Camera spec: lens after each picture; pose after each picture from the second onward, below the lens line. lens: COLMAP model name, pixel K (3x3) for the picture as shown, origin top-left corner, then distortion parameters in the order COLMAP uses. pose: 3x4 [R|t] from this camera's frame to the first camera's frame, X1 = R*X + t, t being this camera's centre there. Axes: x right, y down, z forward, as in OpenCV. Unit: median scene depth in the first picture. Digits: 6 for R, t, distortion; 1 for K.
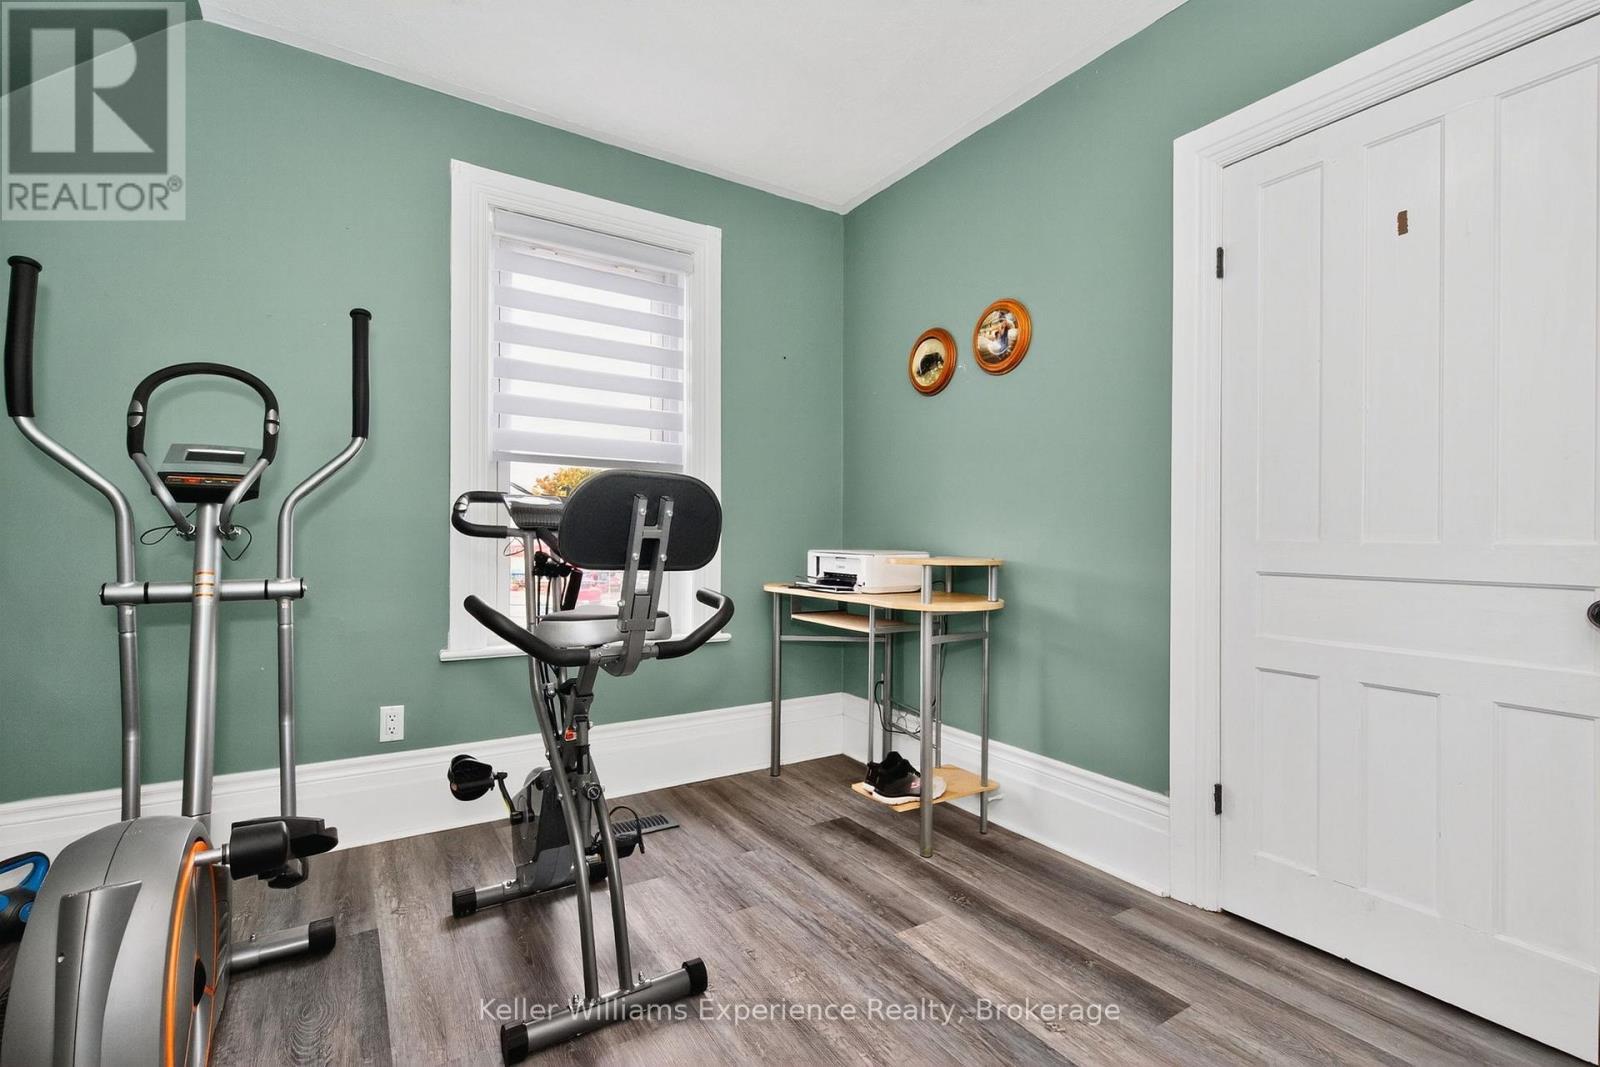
lens RADIAL K [[718.7, 0, 801.8], [0, 718.7, 550.7], [0, 0, 1]] dist [0.004085, -0.006639]
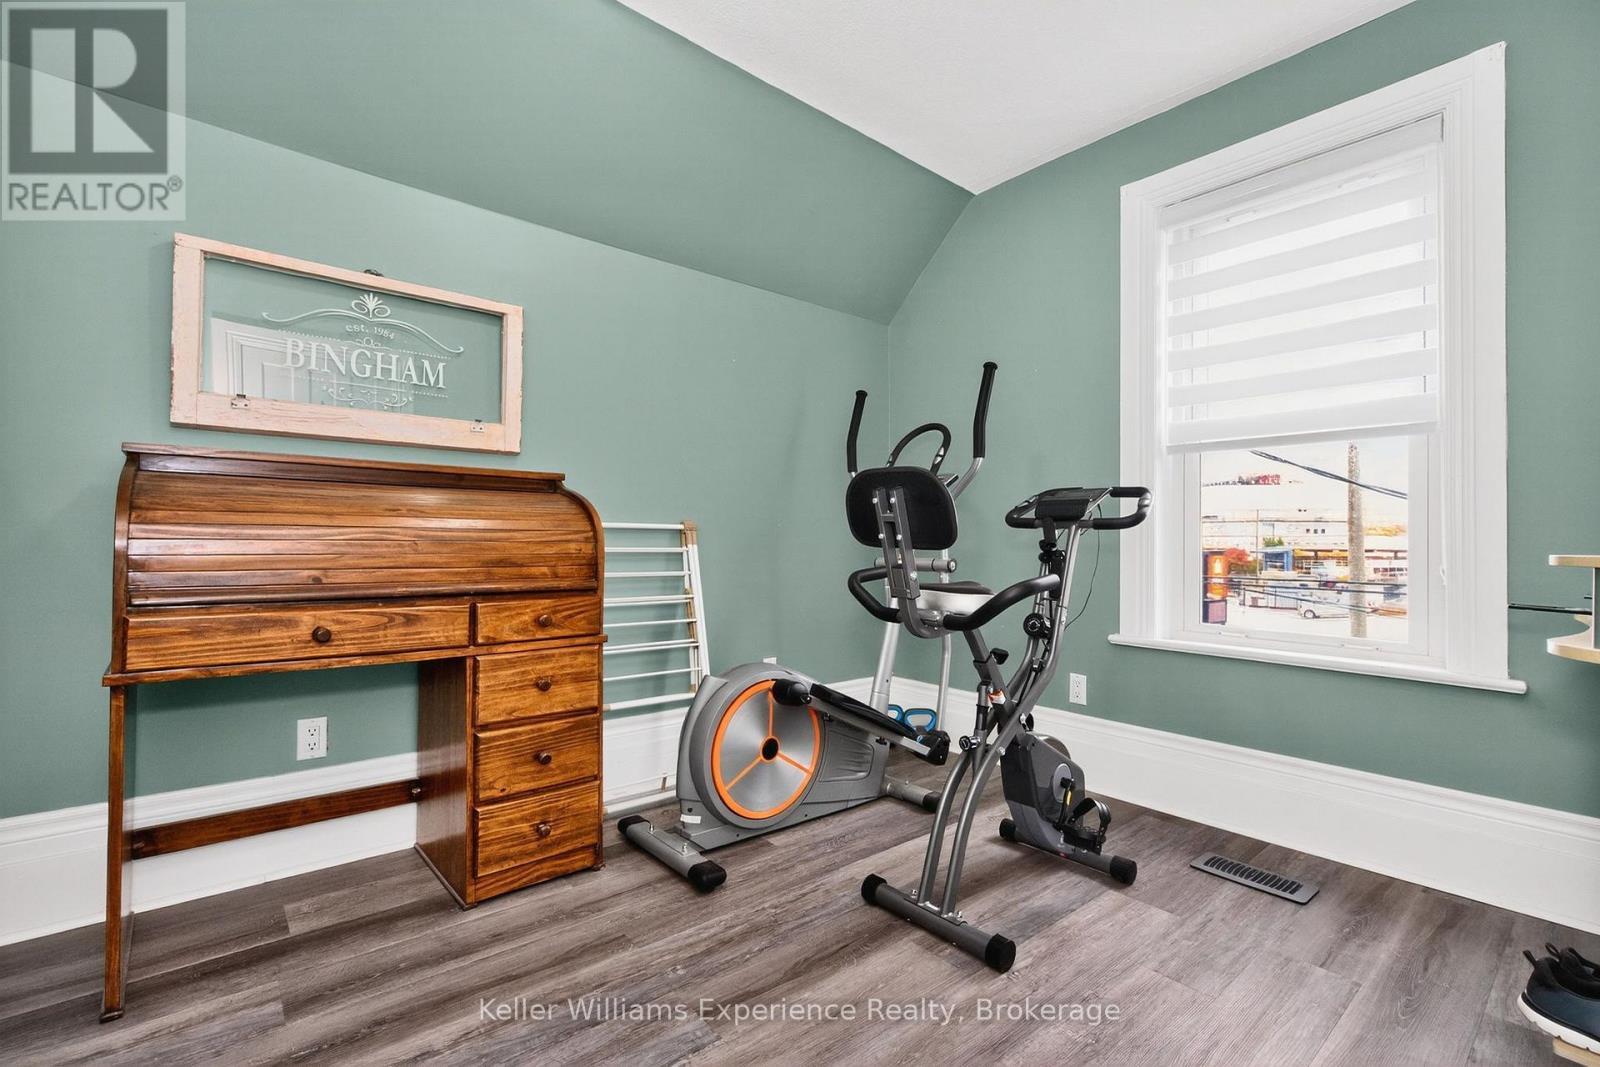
lens RADIAL K [[726.6, 0, 780.4], [0, 726.6, 534.4], [0, 0, 1]] dist [0.001345, -0.000252]
pose [[0.120489, -0.014314, -0.992611, 0.548110], [-0.021815, 0.999616, -0.017063, 0.018103], [0.992475, 0.023710, 0.120131, 0.361927]]
